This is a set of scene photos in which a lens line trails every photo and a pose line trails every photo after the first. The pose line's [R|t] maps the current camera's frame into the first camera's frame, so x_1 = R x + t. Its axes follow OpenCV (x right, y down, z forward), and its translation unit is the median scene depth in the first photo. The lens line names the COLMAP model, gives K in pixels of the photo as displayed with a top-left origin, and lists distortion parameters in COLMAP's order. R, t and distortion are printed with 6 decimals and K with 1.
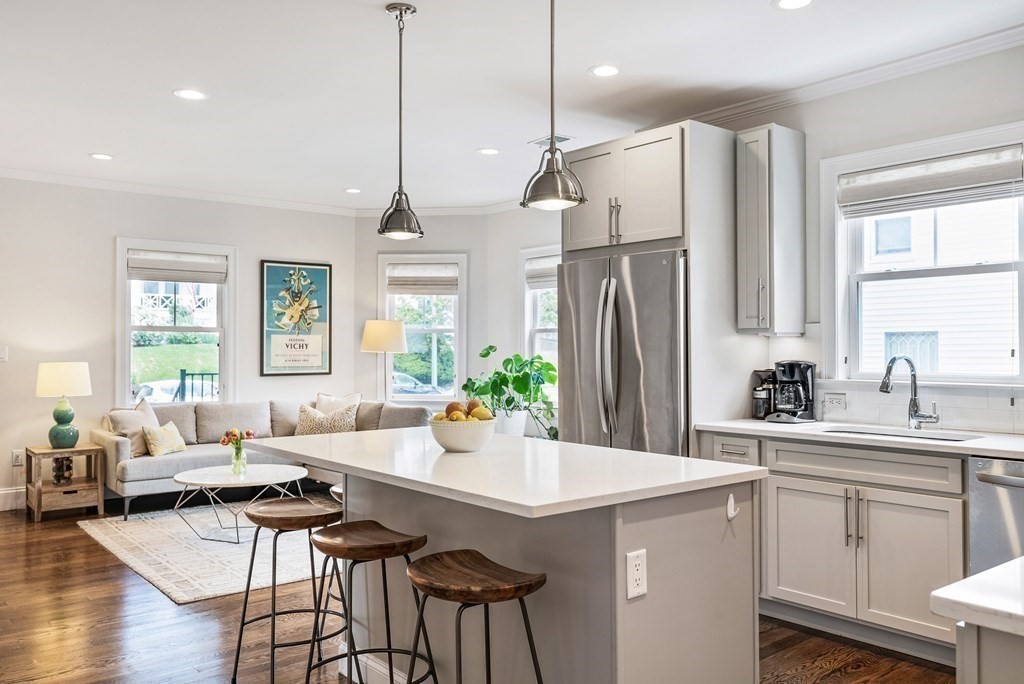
lens RADIAL K [[823.6, 0, 518.5], [0, 823.6, 337.8], [0, 0, 1]] dist [-0.002539, 0.004741]
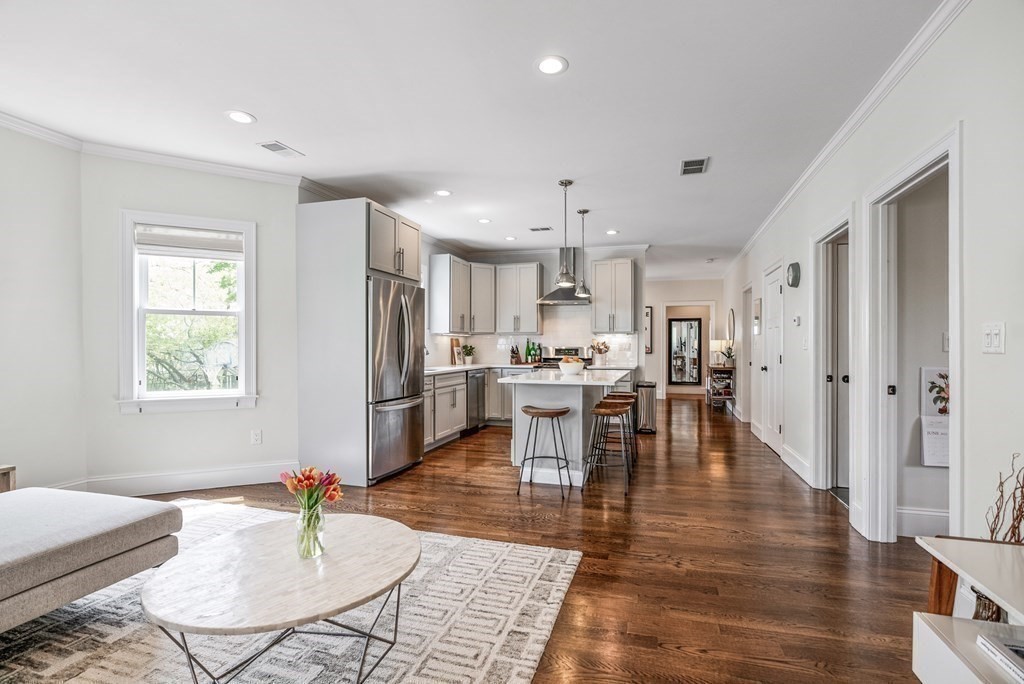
lens RADIAL K [[477.6, 0, 517.3], [0, 477.6, 347.5], [0, 0, 1]] dist [-0.002492, 0.000041]
pose [[-0.549313, 0.000515, 0.835616, -0.599619], [-0.011076, 0.999907, -0.007897, 0.030141], [-0.835543, -0.013594, -0.549257, 0.946994]]
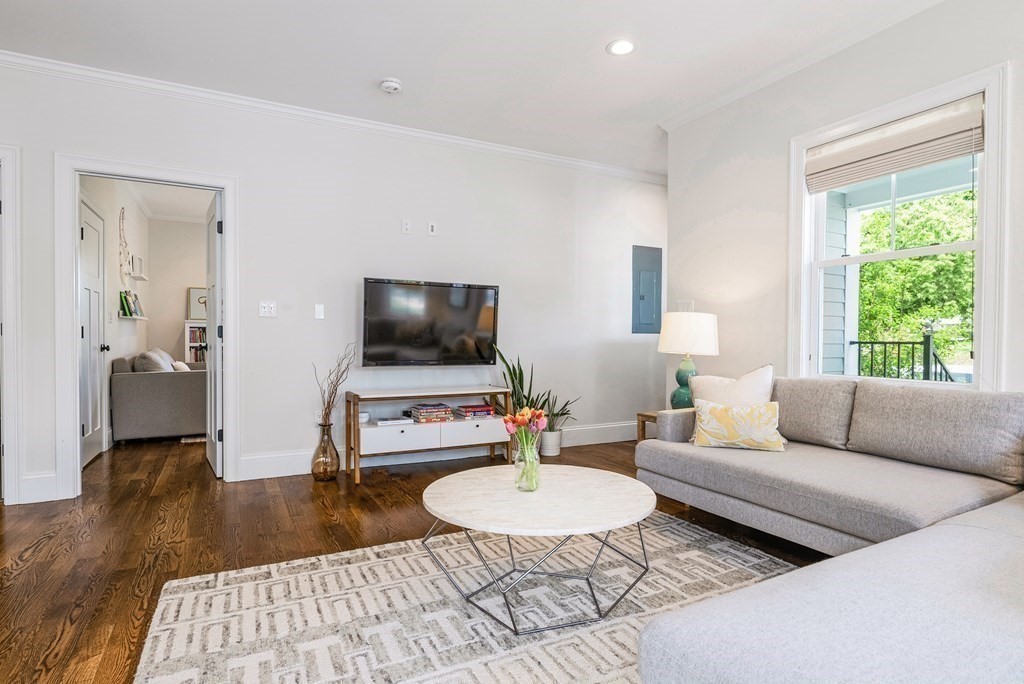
lens RADIAL K [[538.5, 0, 524.6], [0, 538.5, 346.0], [0, 0, 1]] dist [0.000635, 0.000338]
pose [[-0.200969, 0.011238, -0.979533, 0.022008], [0.012258, 0.999885, 0.008957, 0.056674], [0.979521, -0.010207, -0.201083, 0.959491]]
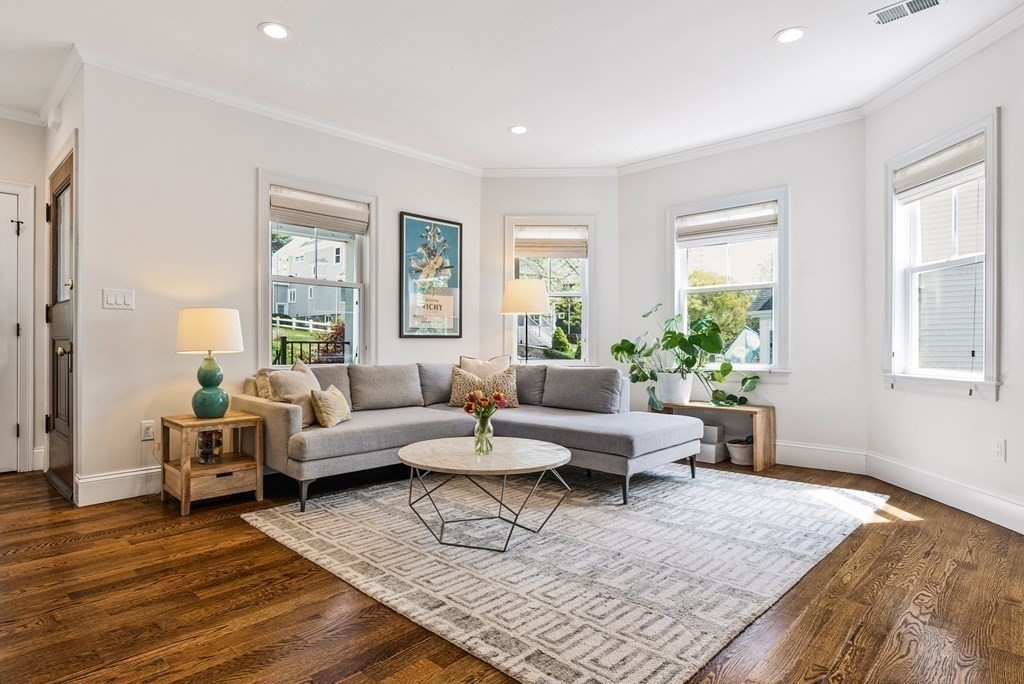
lens RADIAL K [[564.9, 0, 471.7], [0, 564.9, 342.5], [0, 0, 1]] dist [-0.004394, -0.000779]
pose [[0.997175, 0.001955, 0.075087, -0.346721], [-0.002876, 0.999922, 0.012152, 0.054662], [-0.075057, -0.012334, 0.997103, 0.445411]]
